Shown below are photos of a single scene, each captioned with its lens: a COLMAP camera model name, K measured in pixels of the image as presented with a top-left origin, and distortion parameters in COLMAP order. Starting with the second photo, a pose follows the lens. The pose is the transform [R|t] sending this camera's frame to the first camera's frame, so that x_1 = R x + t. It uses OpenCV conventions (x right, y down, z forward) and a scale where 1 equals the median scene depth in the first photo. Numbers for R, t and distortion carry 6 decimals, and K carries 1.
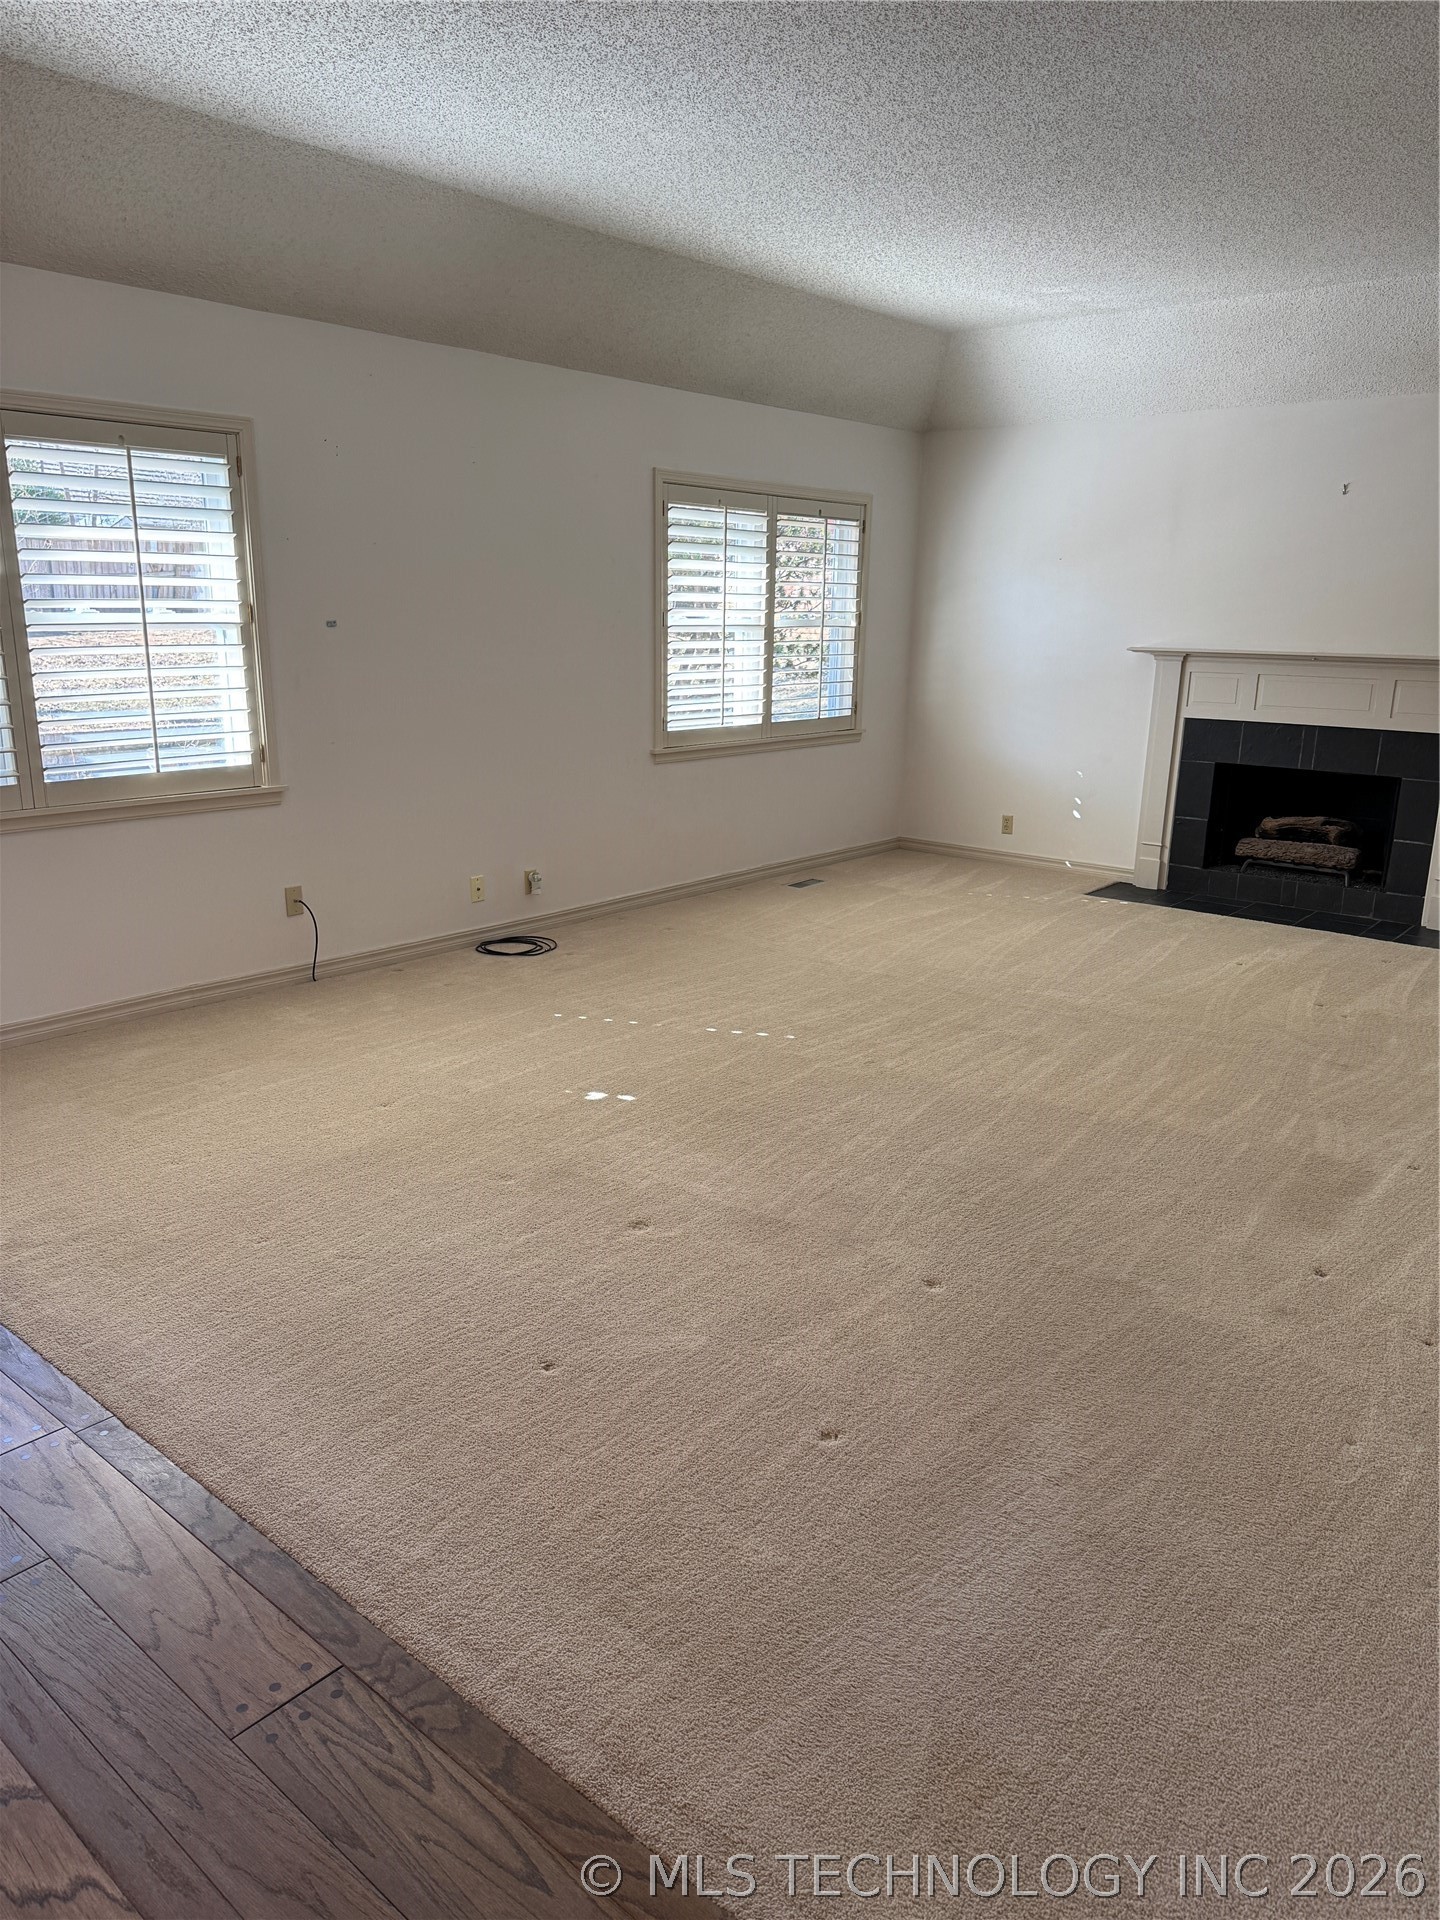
lens RADIAL K [[1365.5, 0, 722.4], [0, 1365.5, 971.6], [0, 0, 1]] dist [0.057496, -0.054957]
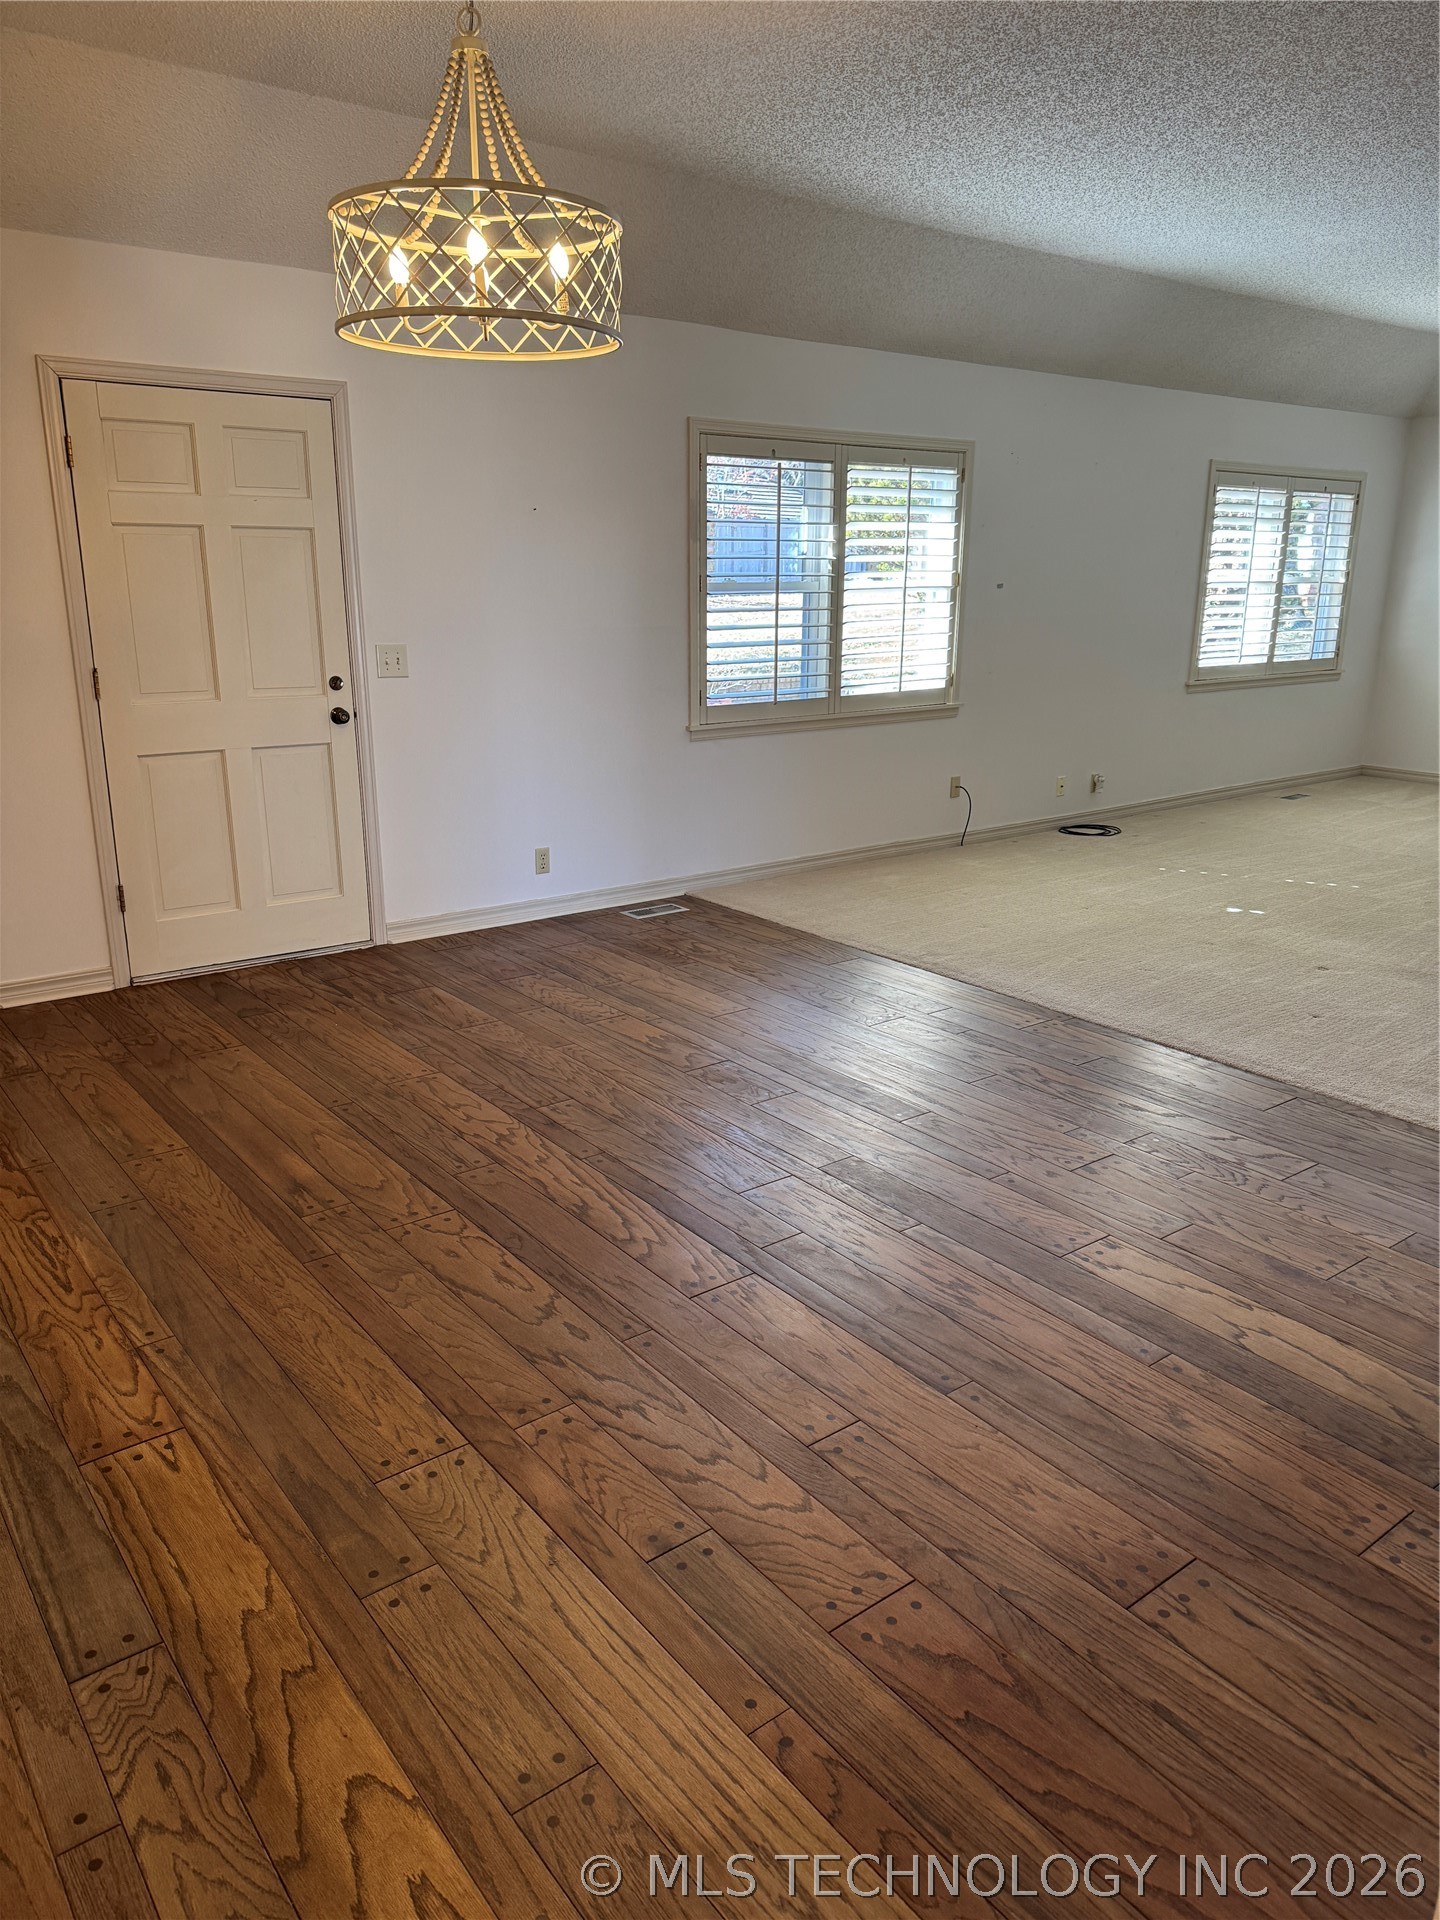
lens RADIAL K [[1365.5, 0, 714.2], [0, 1365.5, 970.5], [0, 0, 1]] dist [0.057496, -0.054957]
pose [[0.979947, 0.042241, -0.194731, -0.219681], [-0.038522, 0.998997, 0.022846, 0.090773], [0.195501, -0.014886, 0.980591, -0.334702]]
